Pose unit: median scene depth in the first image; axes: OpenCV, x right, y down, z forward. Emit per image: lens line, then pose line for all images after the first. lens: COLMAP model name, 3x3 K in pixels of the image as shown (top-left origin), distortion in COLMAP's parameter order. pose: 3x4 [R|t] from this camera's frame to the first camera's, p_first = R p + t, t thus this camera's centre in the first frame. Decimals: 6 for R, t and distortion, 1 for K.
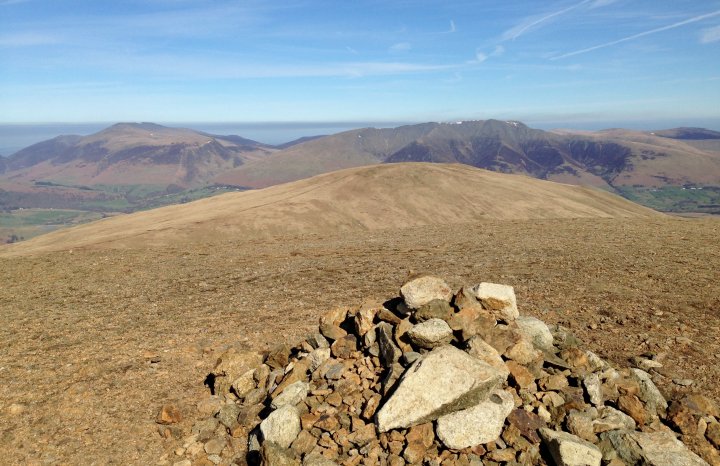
lens RADIAL K [[648.0, 0, 354.9], [0, 648.0, 168.8], [0, 0, 1]] dist [0.049796, -0.035288]
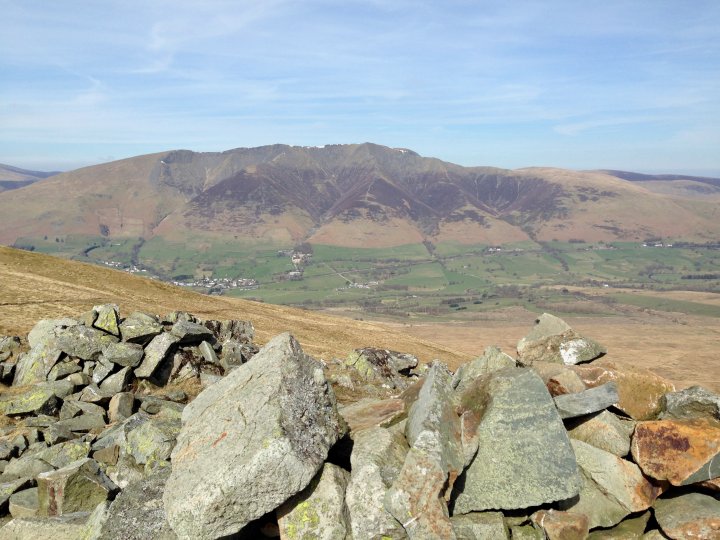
lens RADIAL K [[642.2, 0, 360.5], [0, 642.2, 269.5], [0, 0, 1]] dist [0.037548, -0.003594]
pose [[0.991064, -0.002148, 0.133370, 0.128357], [-0.007819, 0.997215, 0.074164, 0.008021], [-0.133158, -0.074544, 0.988287, 0.366803]]
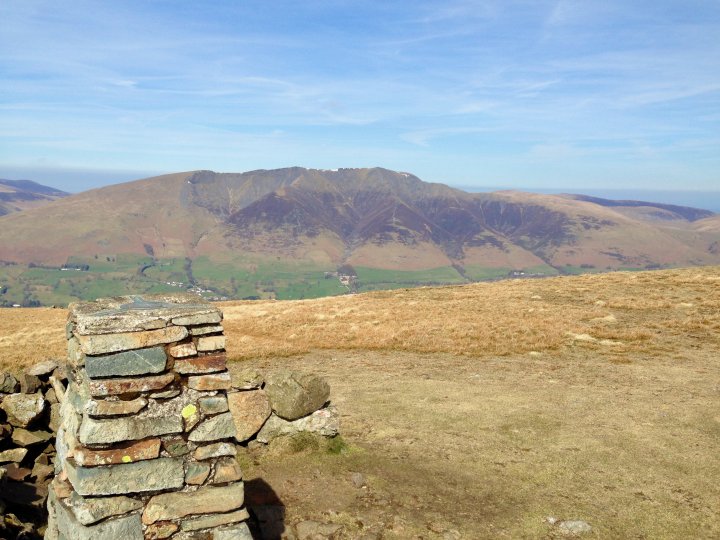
lens RADIAL K [[642.2, 0, 360.3], [0, 642.2, 269.1], [0, 0, 1]] dist [0.037548, -0.003594]
pose [[0.971650, 0.012123, 0.236111, 0.025981], [-0.026378, 0.998008, 0.057307, -0.004077], [-0.234946, -0.061911, 0.970035, 0.344951]]
